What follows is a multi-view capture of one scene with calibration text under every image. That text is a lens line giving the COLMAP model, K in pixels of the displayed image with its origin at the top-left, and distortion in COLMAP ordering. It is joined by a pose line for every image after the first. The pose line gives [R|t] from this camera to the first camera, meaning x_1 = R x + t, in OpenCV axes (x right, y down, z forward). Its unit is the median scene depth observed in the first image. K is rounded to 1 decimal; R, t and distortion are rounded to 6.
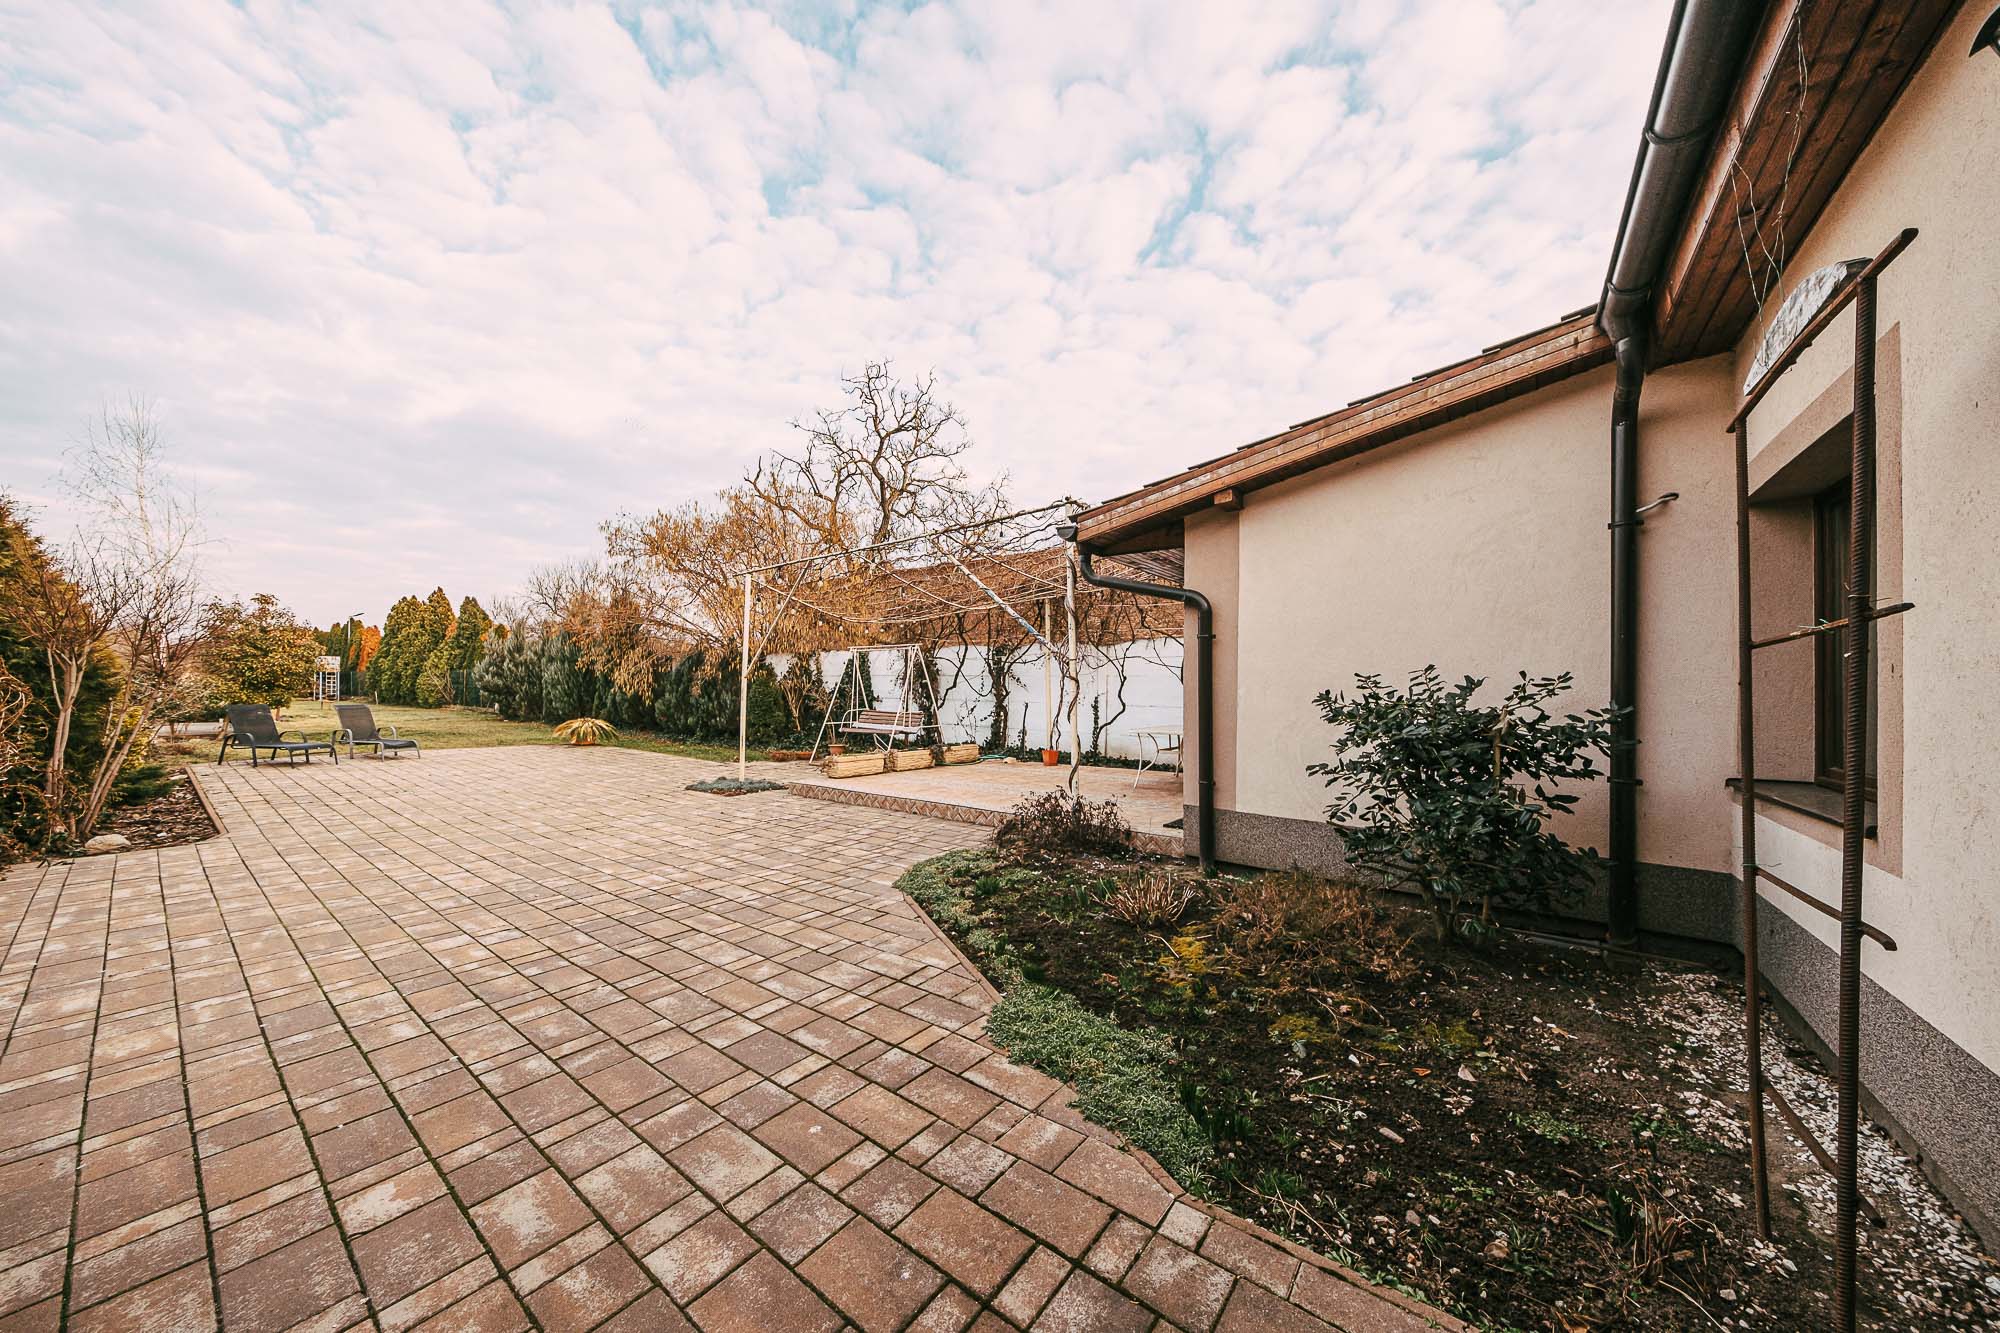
lens RADIAL K [[678.6, 0, 987.0], [0, 678.6, 678.3], [0, 0, 1]] dist [0.000153, -0.000070]
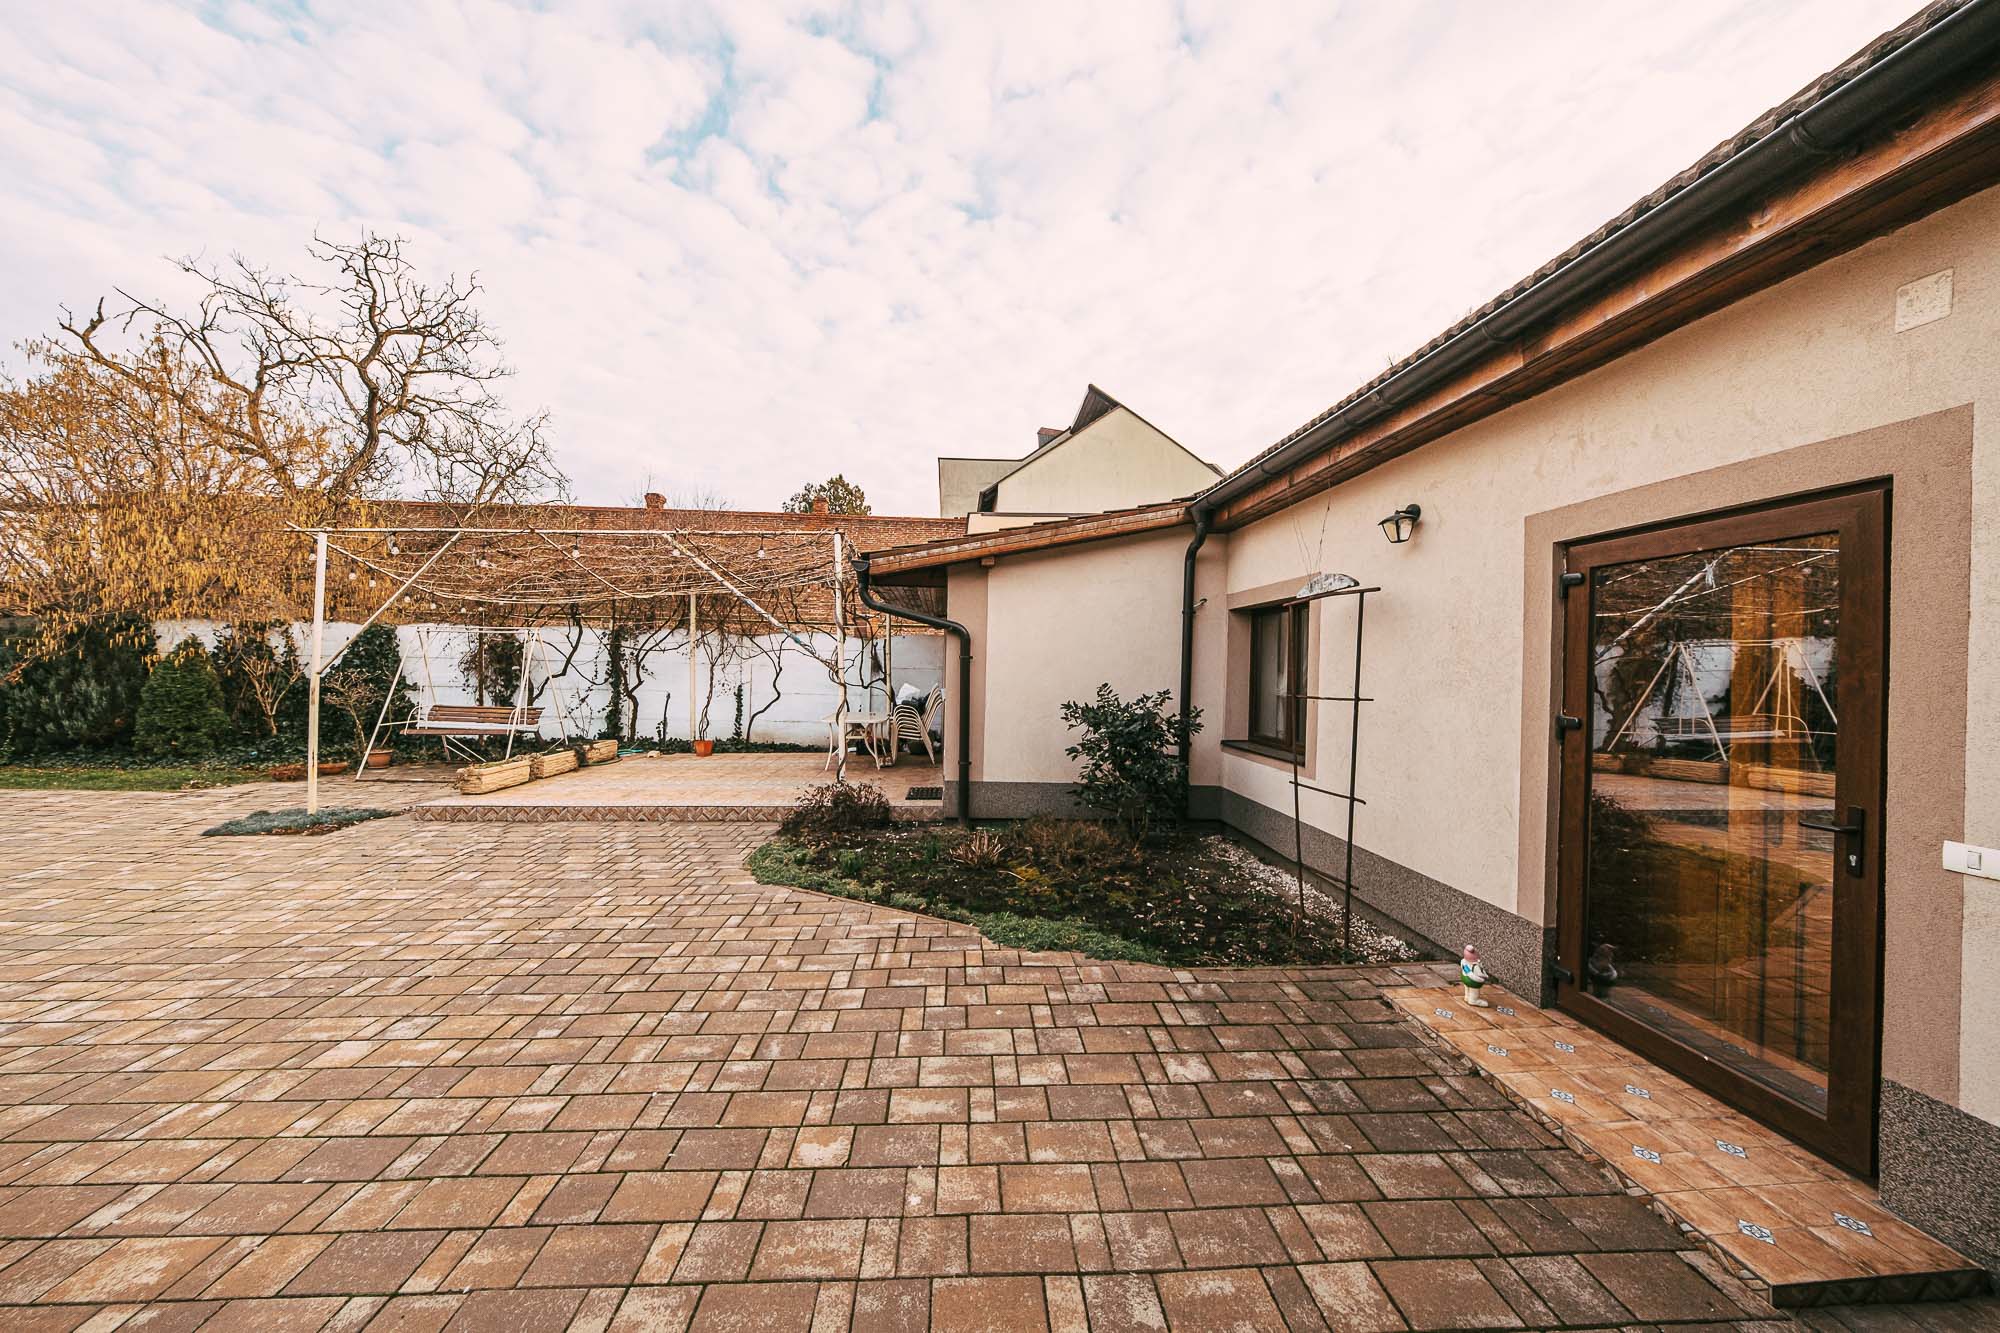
lens RADIAL K [[678.6, 0, 989.8], [0, 678.6, 668.1], [0, 0, 1]] dist [0.000153, -0.000070]
pose [[0.754697, 0.000491, 0.656073, -0.556980], [-0.020645, 0.999522, 0.023000, -0.074203], [-0.655748, -0.030903, 0.754347, -0.066522]]
